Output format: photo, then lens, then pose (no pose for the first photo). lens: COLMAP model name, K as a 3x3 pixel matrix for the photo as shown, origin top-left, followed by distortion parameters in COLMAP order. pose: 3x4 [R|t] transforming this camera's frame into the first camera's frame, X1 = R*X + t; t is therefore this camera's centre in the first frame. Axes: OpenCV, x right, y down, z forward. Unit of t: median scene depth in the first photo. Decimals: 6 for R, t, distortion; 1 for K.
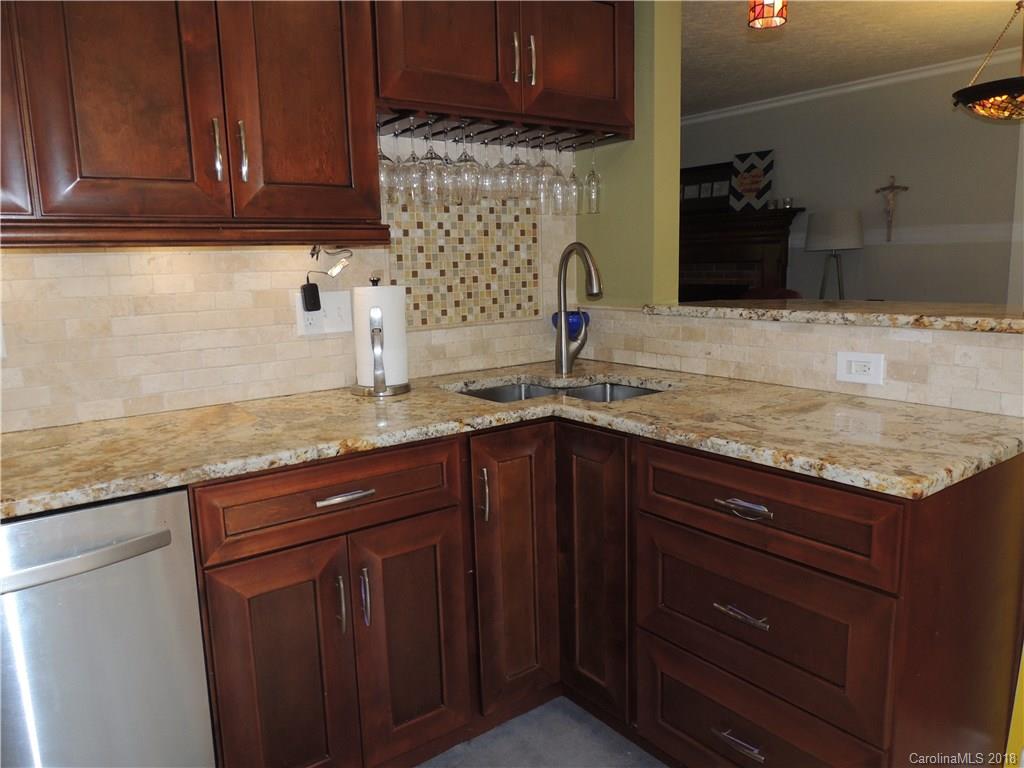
lens RADIAL K [[730.0, 0, 512.0], [0, 730.0, 384.0], [0, 0, 1]] dist [-0.015390, 0.003126]
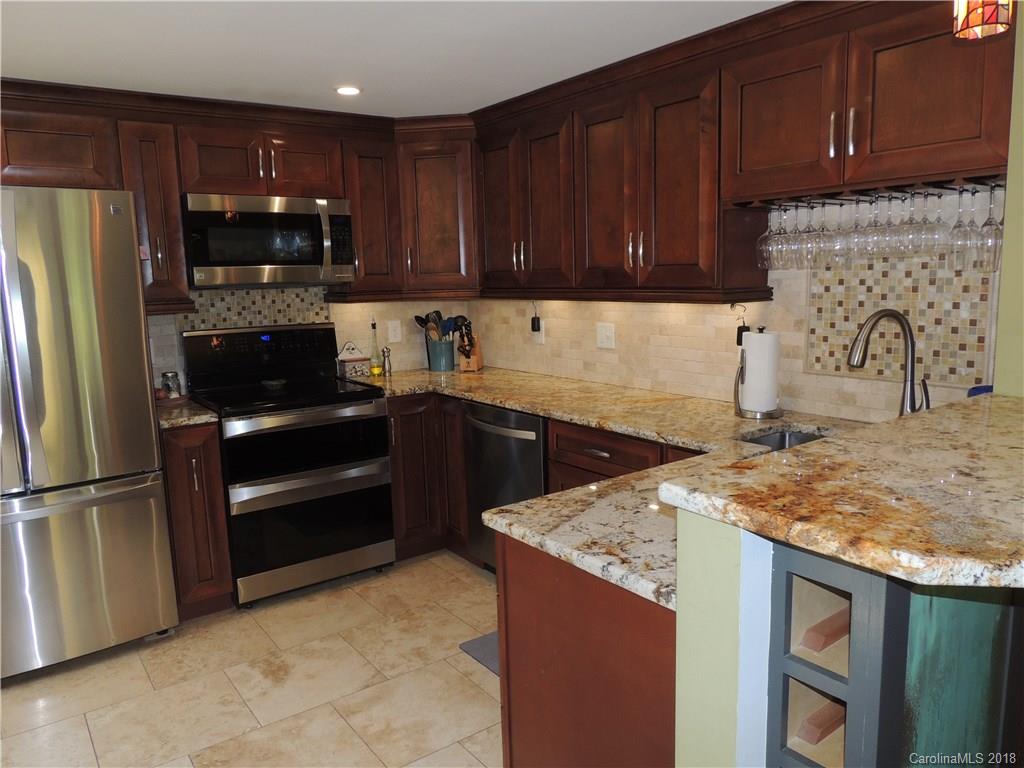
lens RADIAL K [[730.0, 0, 512.0], [0, 730.0, 384.0], [0, 0, 1]] dist [-0.015390, 0.003126]
pose [[-0.004876, 0.177980, -0.984022, 0.973736], [-0.137029, 0.974632, 0.176961, -0.190166], [0.990555, 0.135702, 0.019636, 0.493448]]
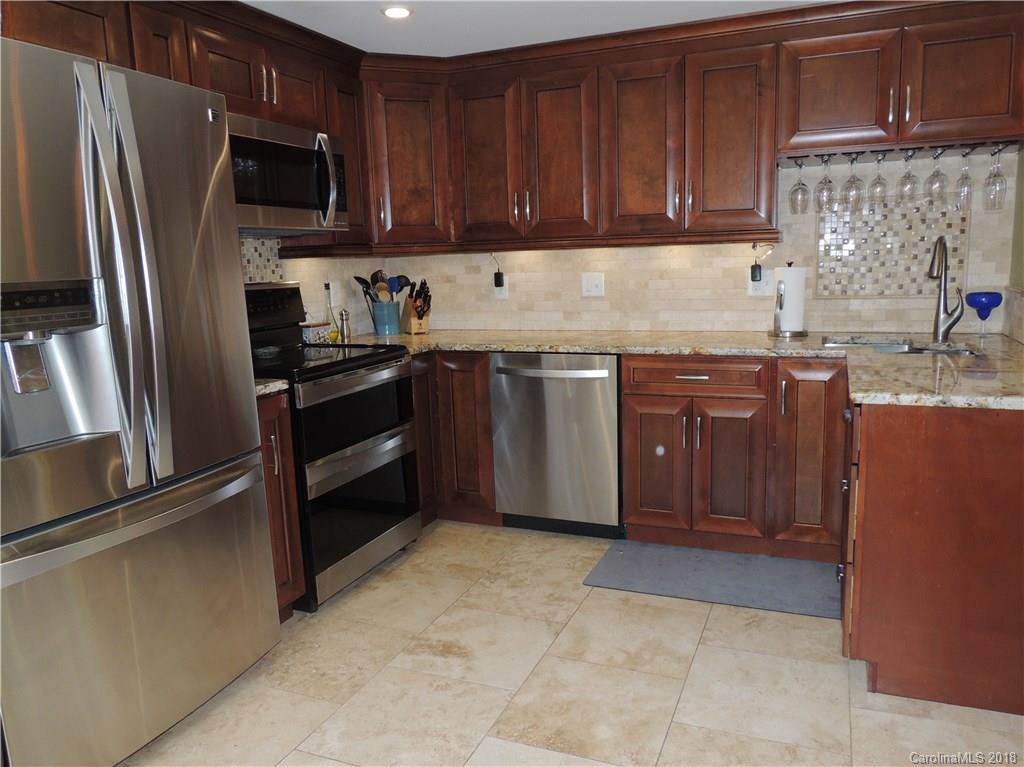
lens RADIAL K [[758.0, 0, 512.0], [0, 758.0, 383.5], [0, 0, 1]] dist [-0.014207, -0.000935]
pose [[0.507586, 0.153029, -0.847902, 0.821052], [-0.122757, 0.986906, 0.104629, 0.013765], [0.852811, 0.050978, 0.519725, -0.298208]]
